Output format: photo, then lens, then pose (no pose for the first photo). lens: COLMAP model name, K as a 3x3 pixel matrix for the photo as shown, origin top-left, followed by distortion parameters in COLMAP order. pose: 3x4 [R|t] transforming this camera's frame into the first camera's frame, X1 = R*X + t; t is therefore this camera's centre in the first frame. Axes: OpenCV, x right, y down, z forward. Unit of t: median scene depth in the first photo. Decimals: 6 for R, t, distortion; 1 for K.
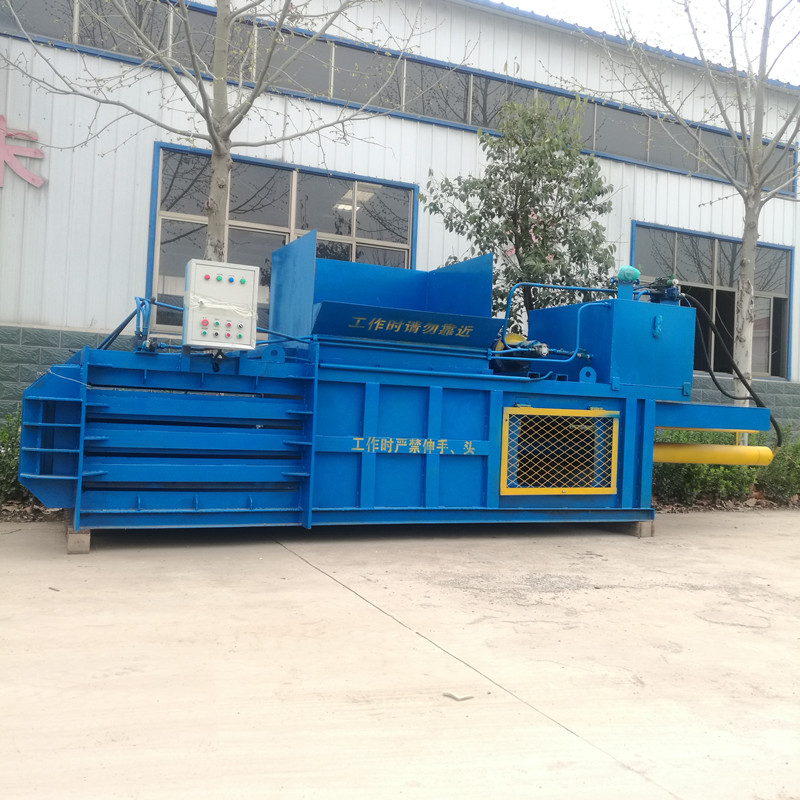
lens RADIAL K [[869.4, 0, 400.0], [0, 869.4, 400.0], [0, 0, 1]] dist [0.059780, -0.045516]
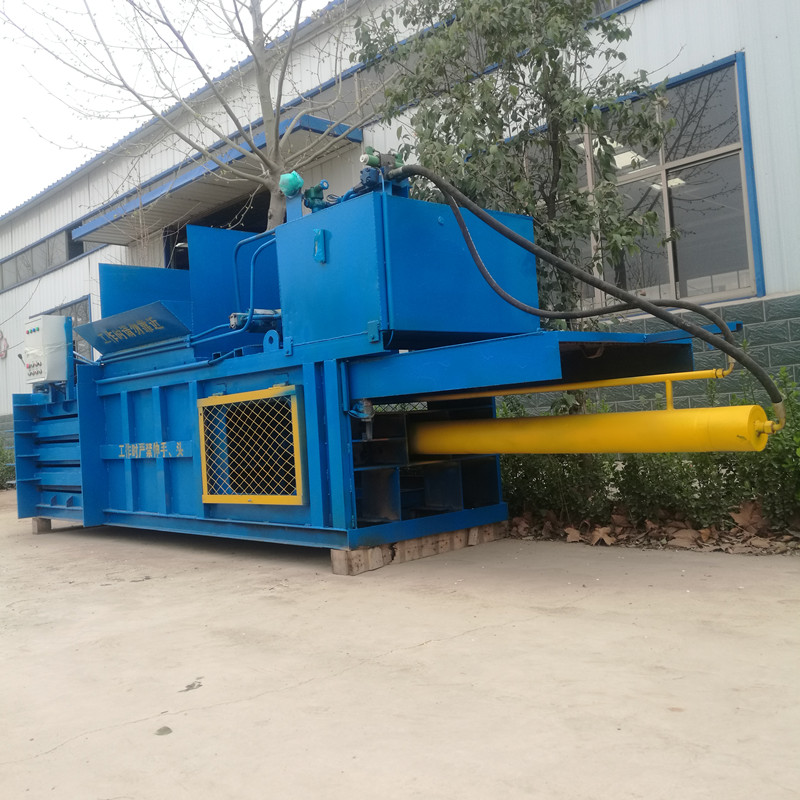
lens RADIAL K [[869.4, 0, 400.0], [0, 869.4, 400.0], [0, 0, 1]] dist [0.059780, -0.045516]
pose [[0.320552, -0.092691, -0.942685, 0.983352], [0.085576, 0.993965, -0.068633, 0.083988], [0.943357, -0.058671, 0.326550, 0.906481]]
